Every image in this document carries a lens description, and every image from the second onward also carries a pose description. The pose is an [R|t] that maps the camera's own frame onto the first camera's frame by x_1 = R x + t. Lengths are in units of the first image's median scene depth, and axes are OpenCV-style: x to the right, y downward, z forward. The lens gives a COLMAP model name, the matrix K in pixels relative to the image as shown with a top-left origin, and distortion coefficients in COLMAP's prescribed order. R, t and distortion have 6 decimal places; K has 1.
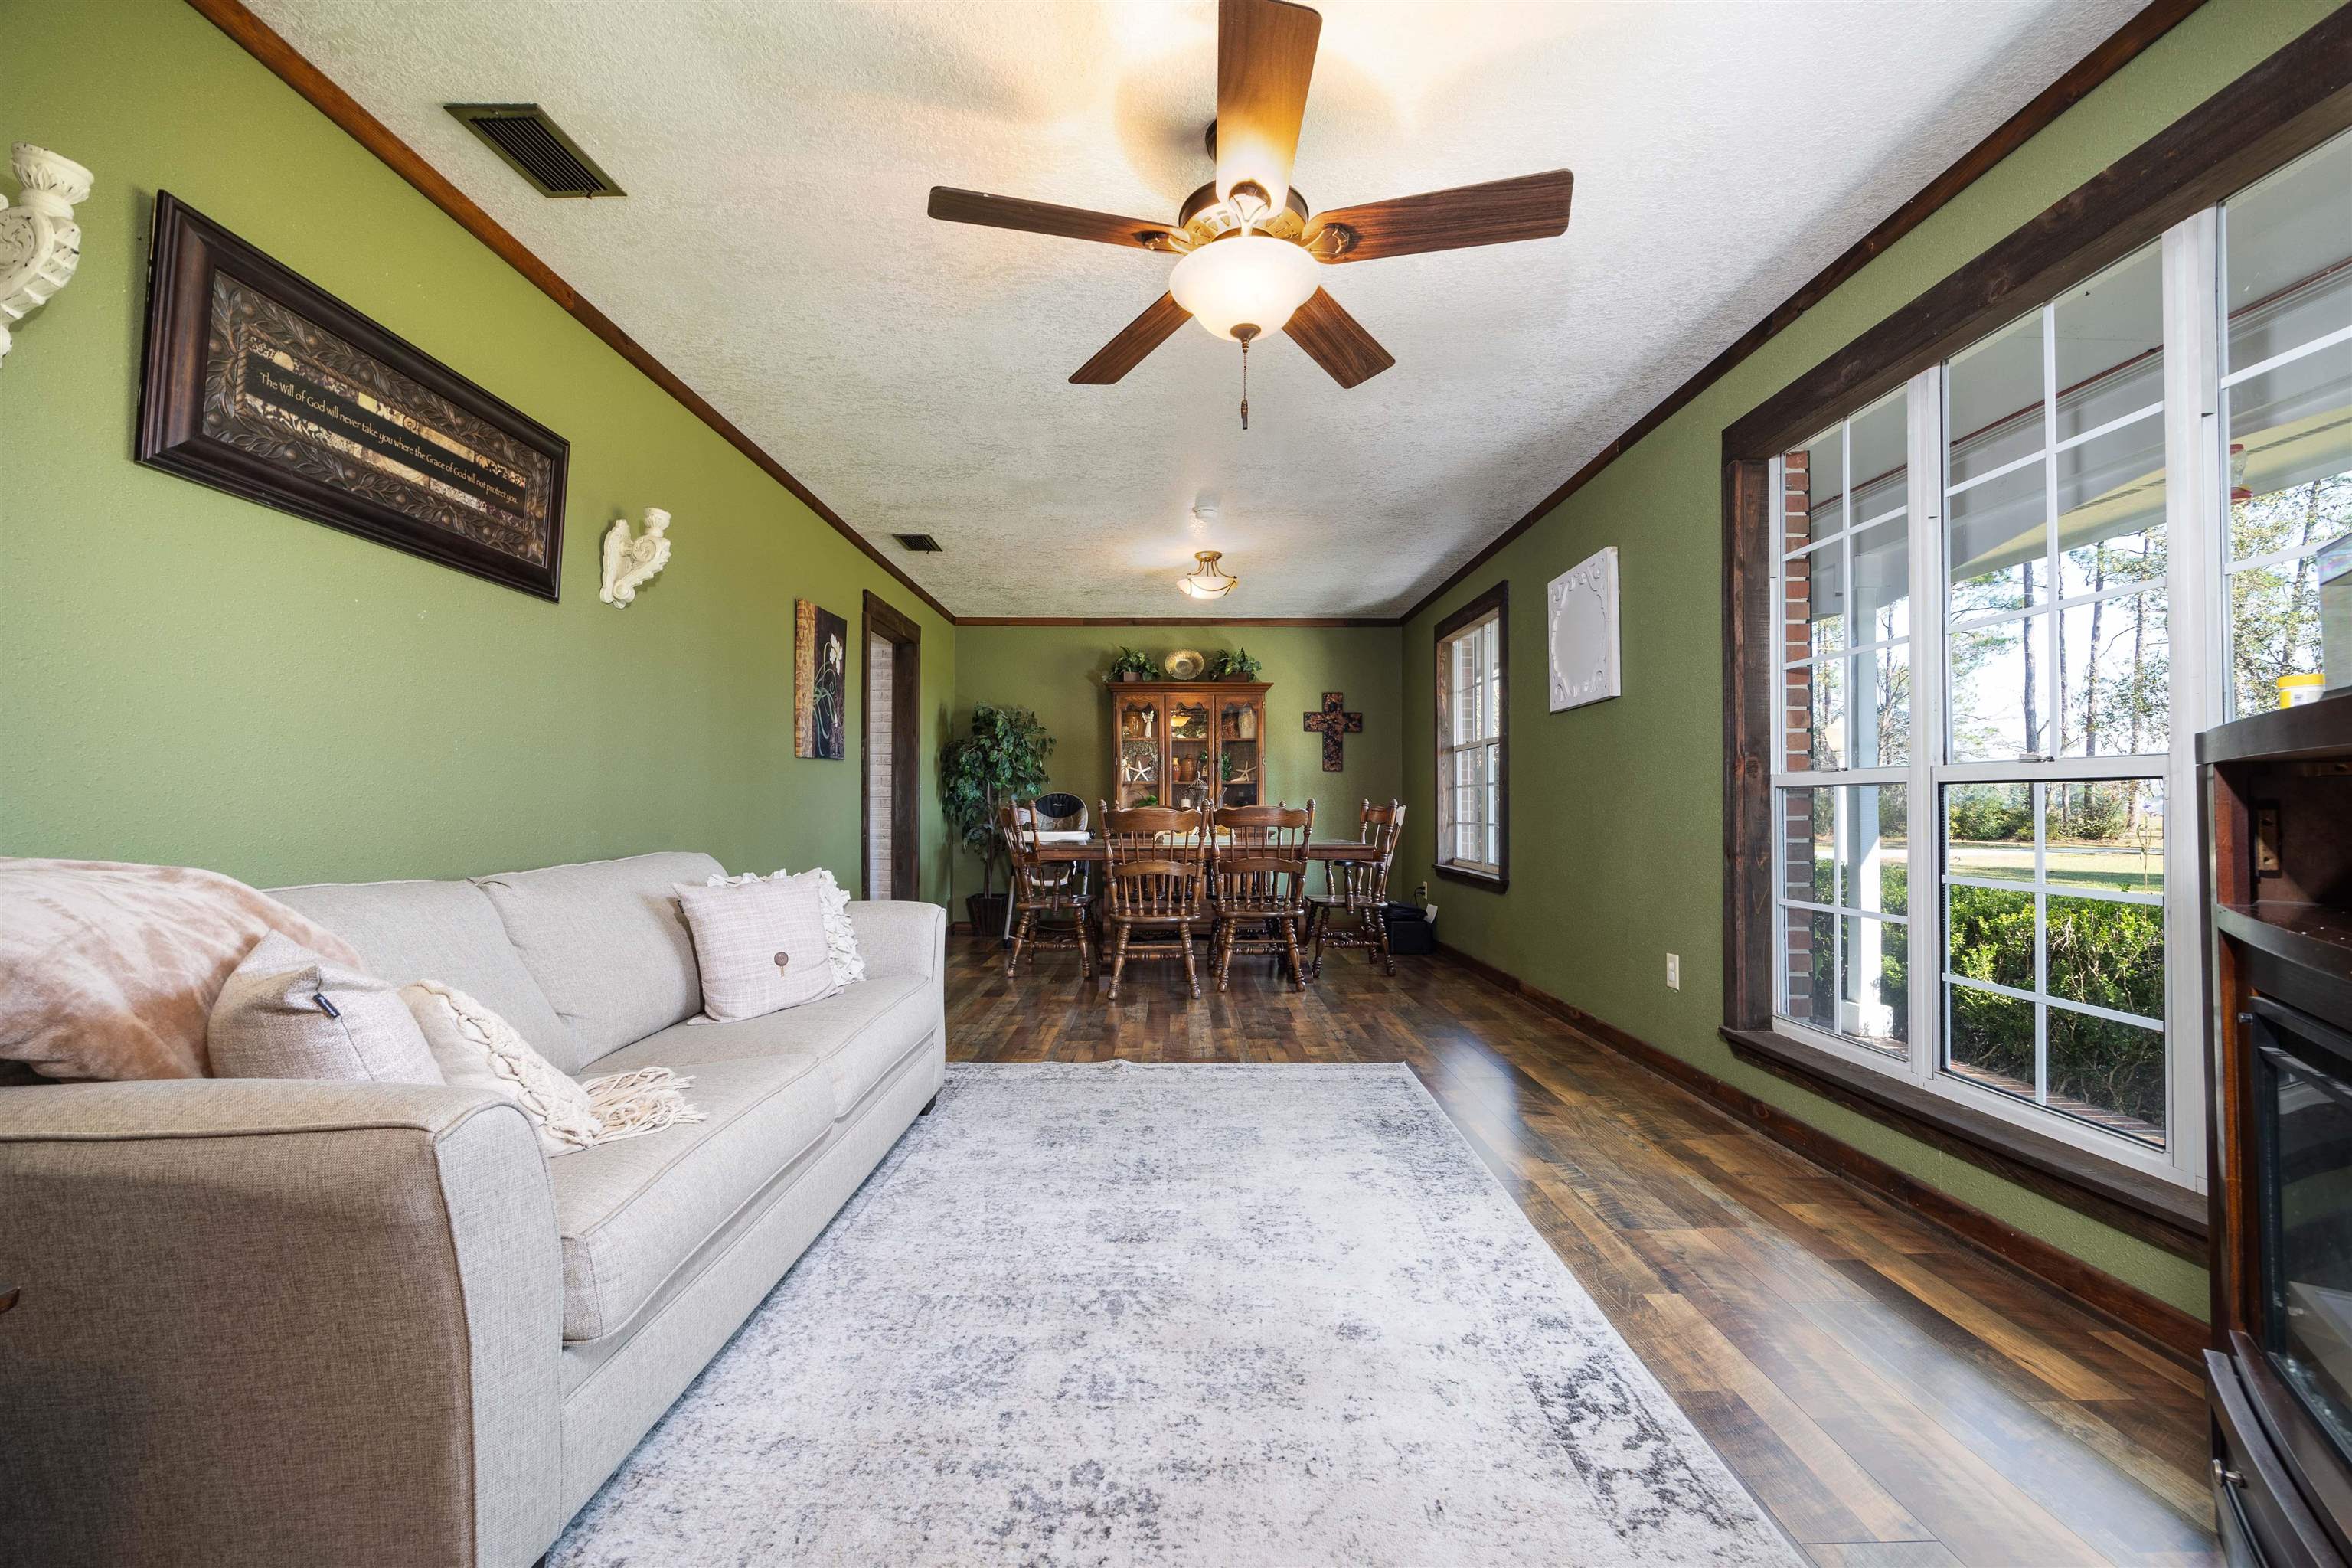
lens RADIAL K [[925.0, 0, 1176.8], [0, 925.0, 787.1], [0, 0, 1]] dist [0.001245, 0.000174]
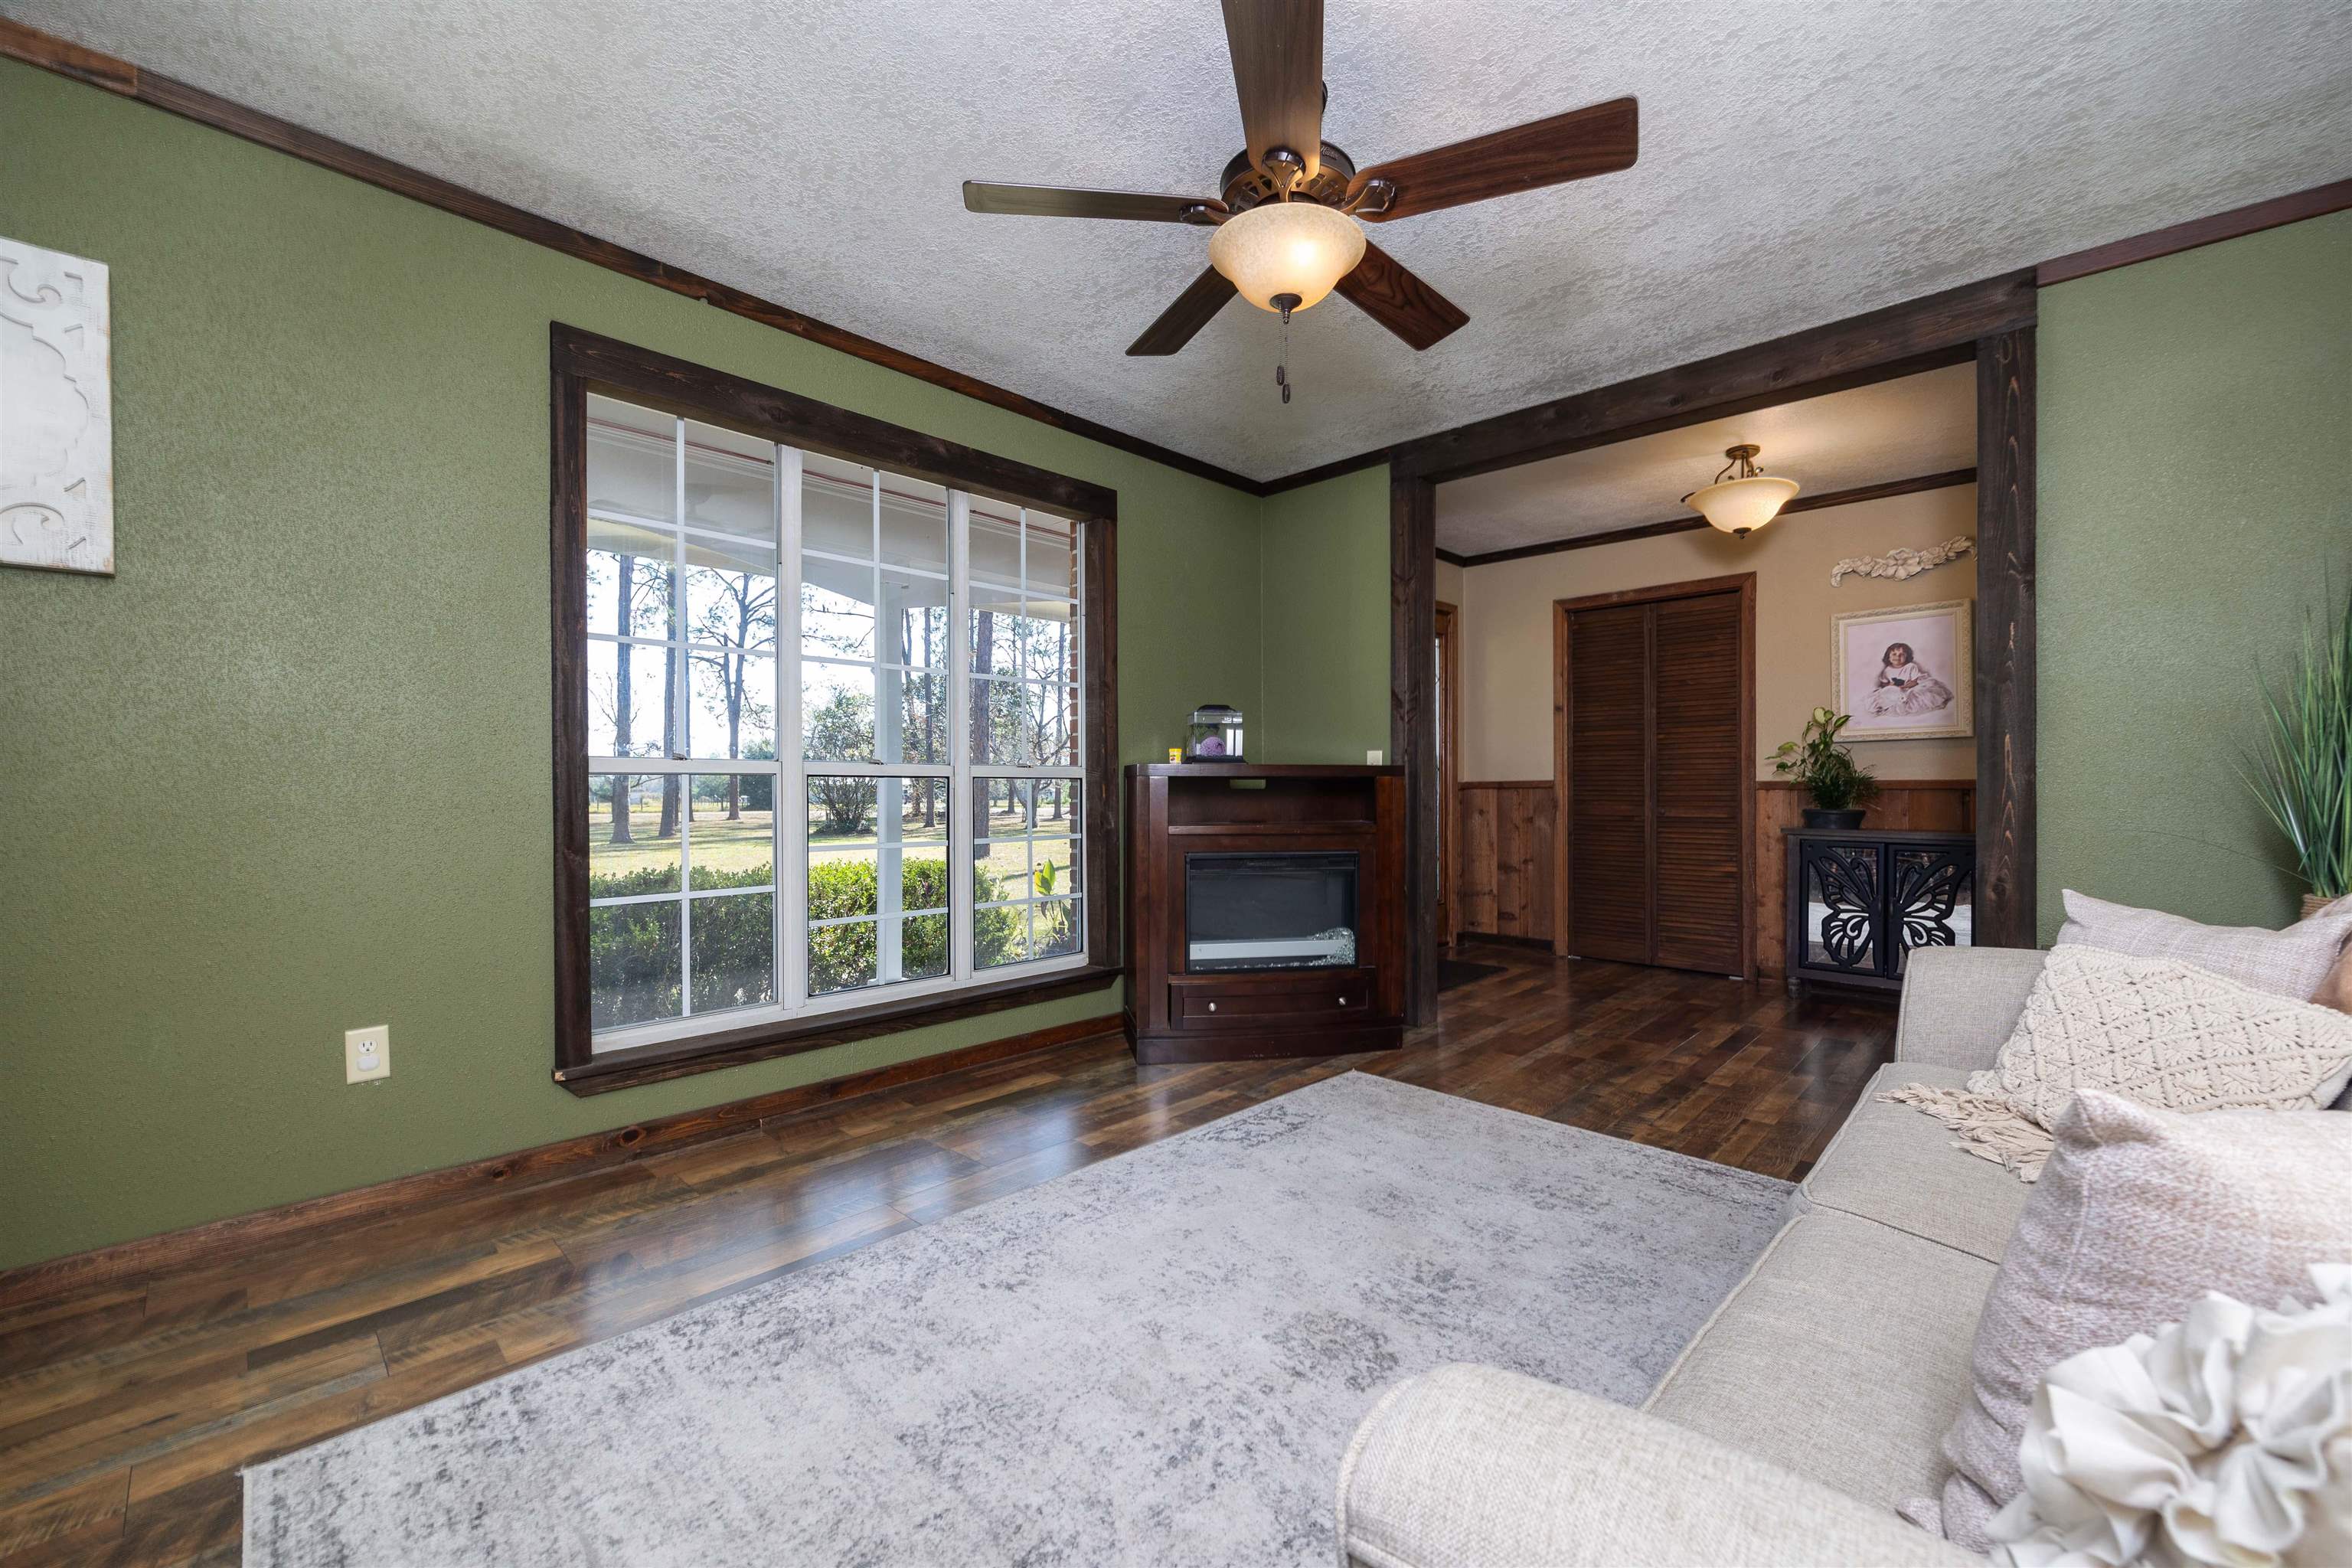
lens RADIAL K [[925.0, 0, 1174.4], [0, 925.0, 793.1], [0, 0, 1]] dist [0.001245, 0.000174]
pose [[-0.709636, 0.006621, 0.704538, -0.536618], [-0.008082, 0.999814, -0.017536, 0.038221], [-0.704522, -0.018139, -0.709450, 1.796278]]
